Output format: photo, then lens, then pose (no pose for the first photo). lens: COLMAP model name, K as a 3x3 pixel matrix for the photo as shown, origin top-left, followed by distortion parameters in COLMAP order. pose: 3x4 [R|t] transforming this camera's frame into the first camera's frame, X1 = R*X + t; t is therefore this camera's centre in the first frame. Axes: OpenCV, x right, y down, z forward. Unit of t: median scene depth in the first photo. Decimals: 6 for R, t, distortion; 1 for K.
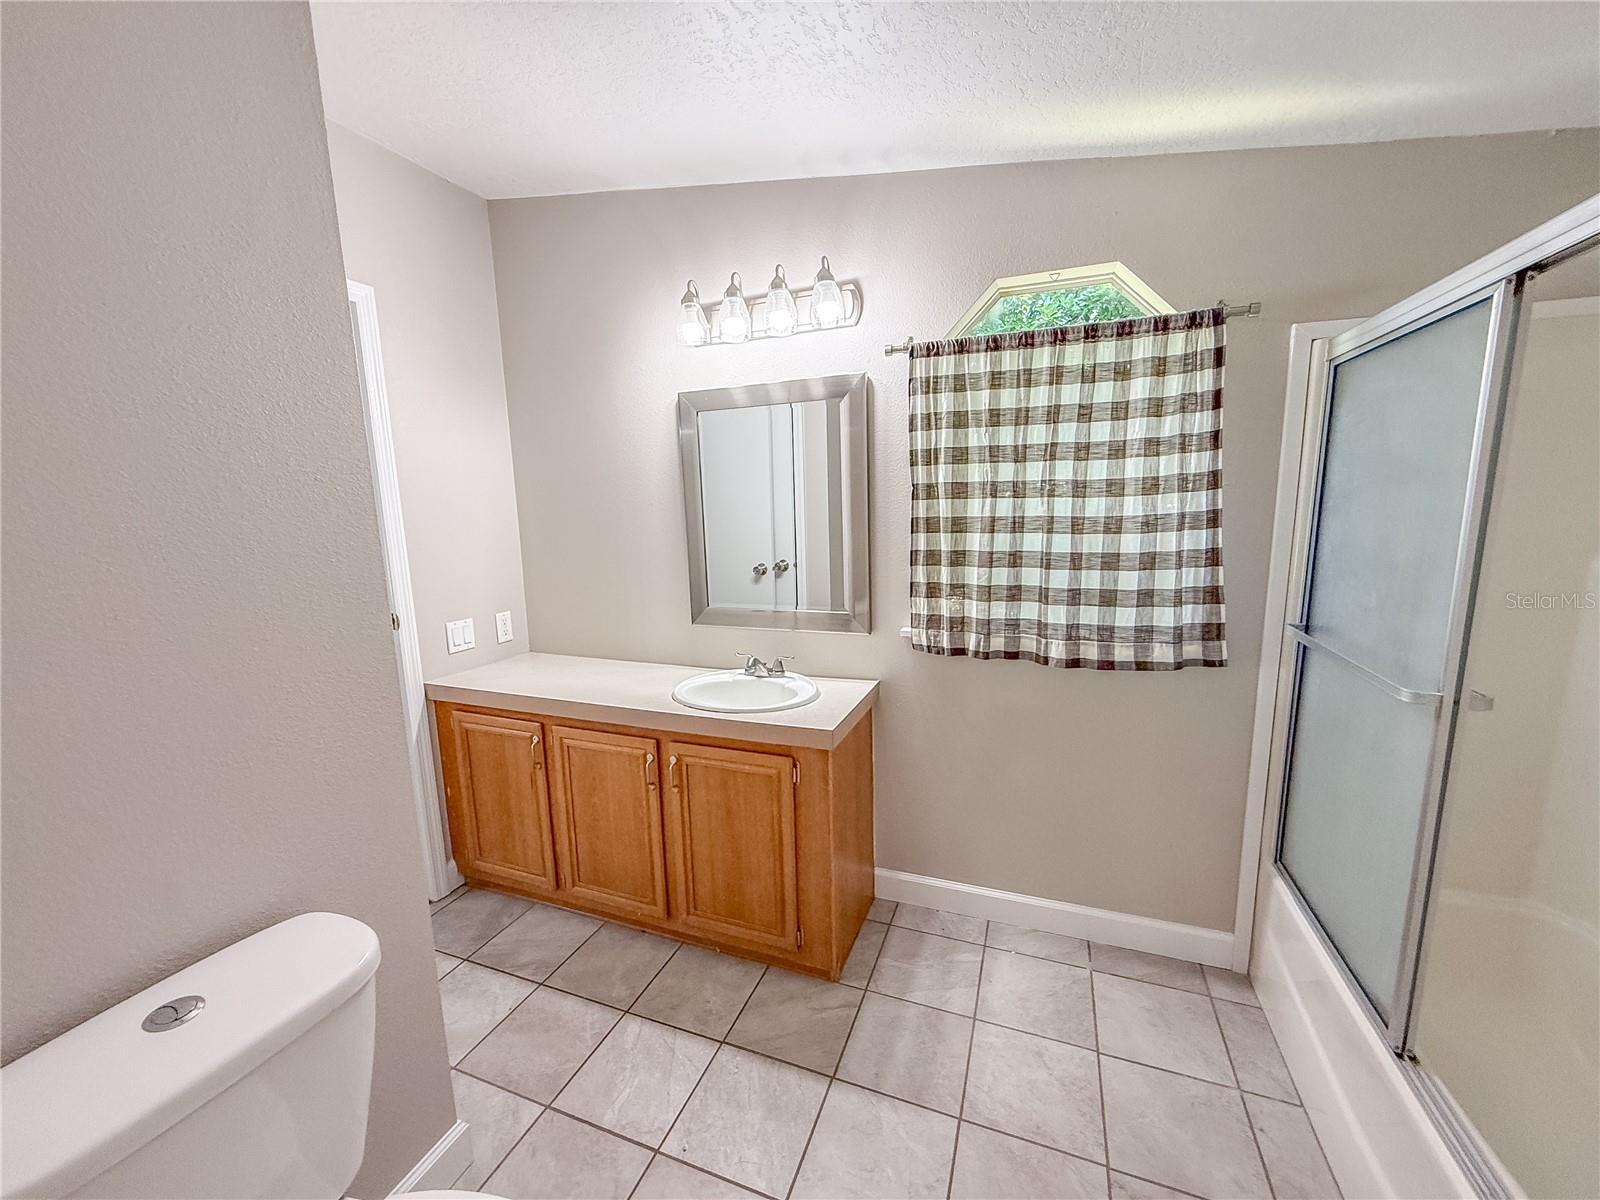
lens RADIAL K [[635.7, 0, 792.1], [0, 635.7, 598.4], [0, 0, 1]] dist [0.003013, 0.000362]
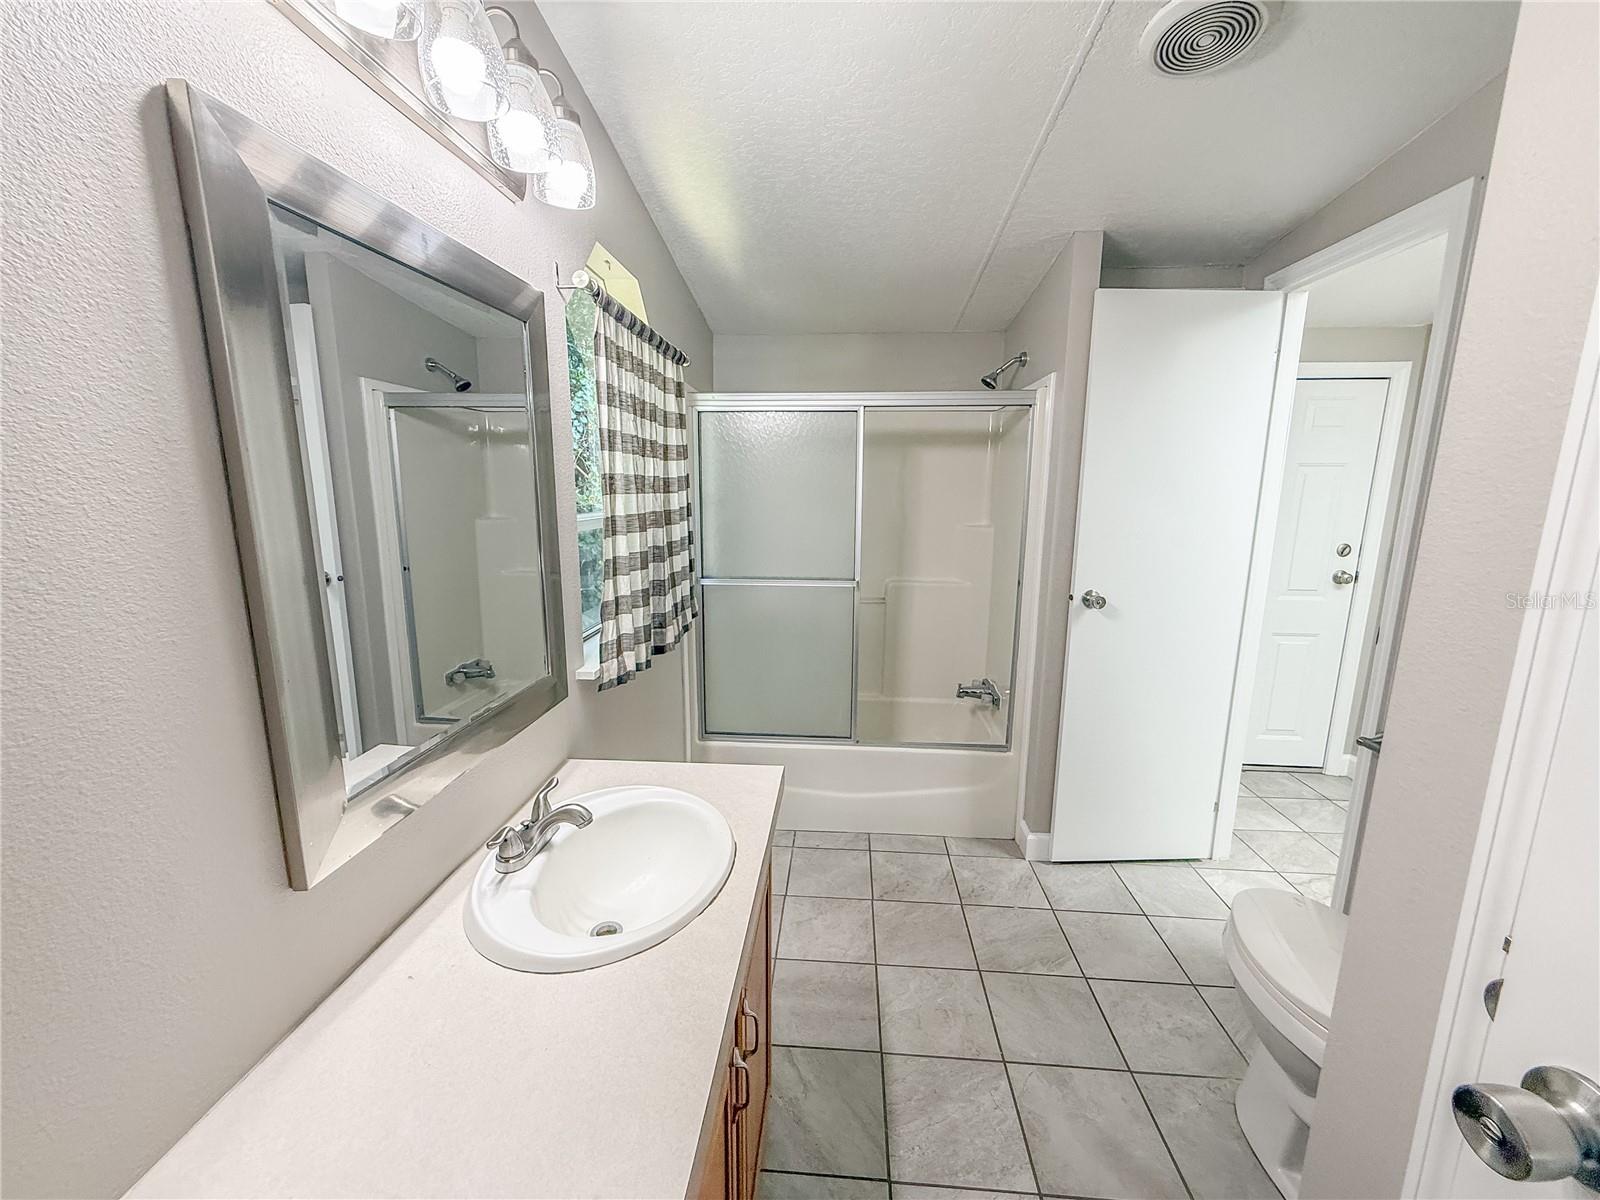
lens RADIAL K [[635.7, 0, 792.1], [0, 635.7, 607.5], [0, 0, 1]] dist [0.003013, 0.000362]
pose [[-0.286454, -0.152026, 0.945956, -0.789609], [0.156065, 0.966740, 0.202626, -0.185147], [-0.945298, 0.205674, -0.253201, 1.293857]]
